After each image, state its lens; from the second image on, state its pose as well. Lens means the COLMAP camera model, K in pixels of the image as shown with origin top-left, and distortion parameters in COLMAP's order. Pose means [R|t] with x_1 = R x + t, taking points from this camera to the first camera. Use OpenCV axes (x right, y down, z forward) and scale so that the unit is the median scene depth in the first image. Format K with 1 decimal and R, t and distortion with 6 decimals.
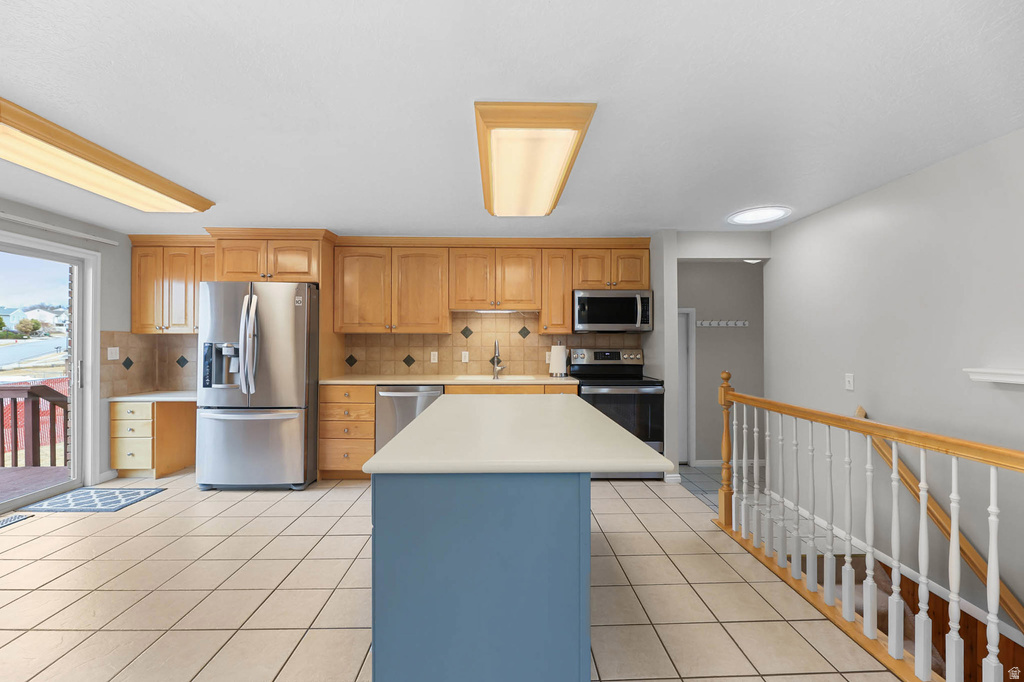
lens RADIAL K [[427.4, 0, 507.3], [0, 427.4, 340.7], [0, 0, 1]] dist [-0.001509, -0.001095]
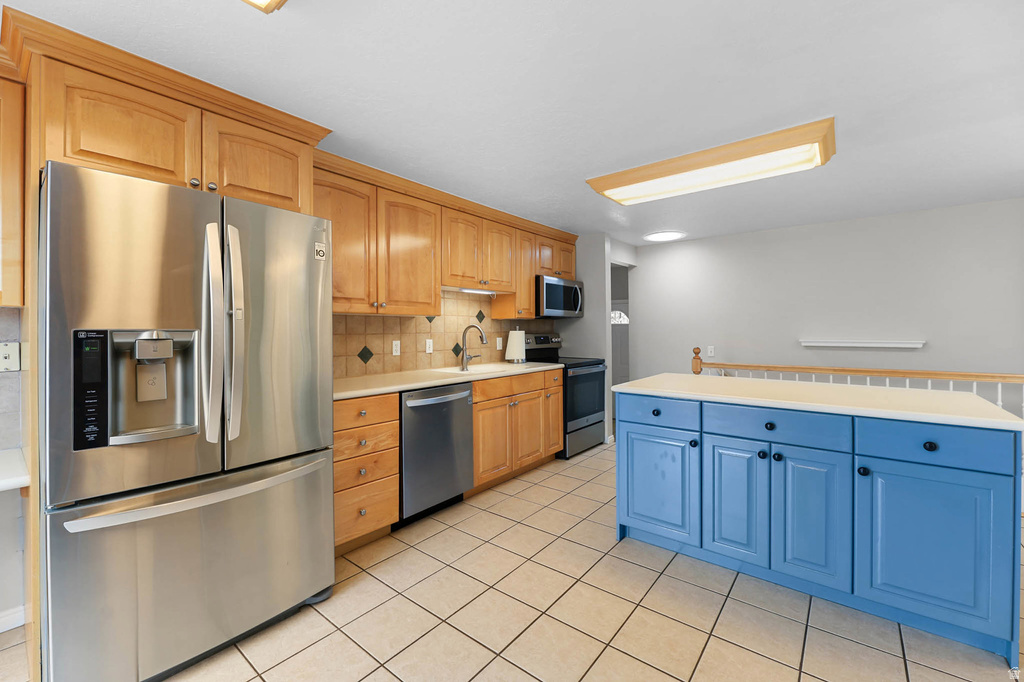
lens RADIAL K [[427.4, 0, 521.0], [0, 427.4, 328.2], [0, 0, 1]] dist [-0.001509, -0.001095]
pose [[0.627320, -0.003273, 0.778755, -0.653898], [0.000755, 0.999993, 0.003595, 0.001992], [-0.778762, -0.001668, 0.627318, 0.401660]]
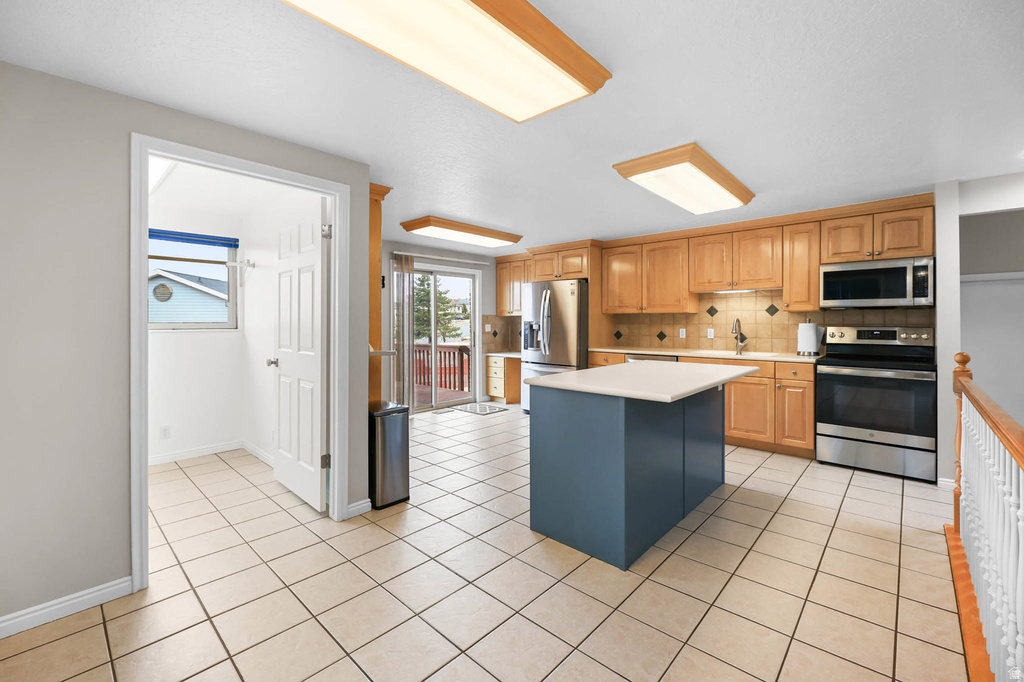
lens RADIAL K [[427.4, 0, 512.6], [0, 427.4, 323.1], [0, 0, 1]] dist [-0.001509, -0.001095]
pose [[0.721485, -0.000531, -0.692430, 0.319320], [0.007740, 0.999943, 0.007298, -0.001144], [0.692387, -0.010624, 0.721448, -0.161558]]
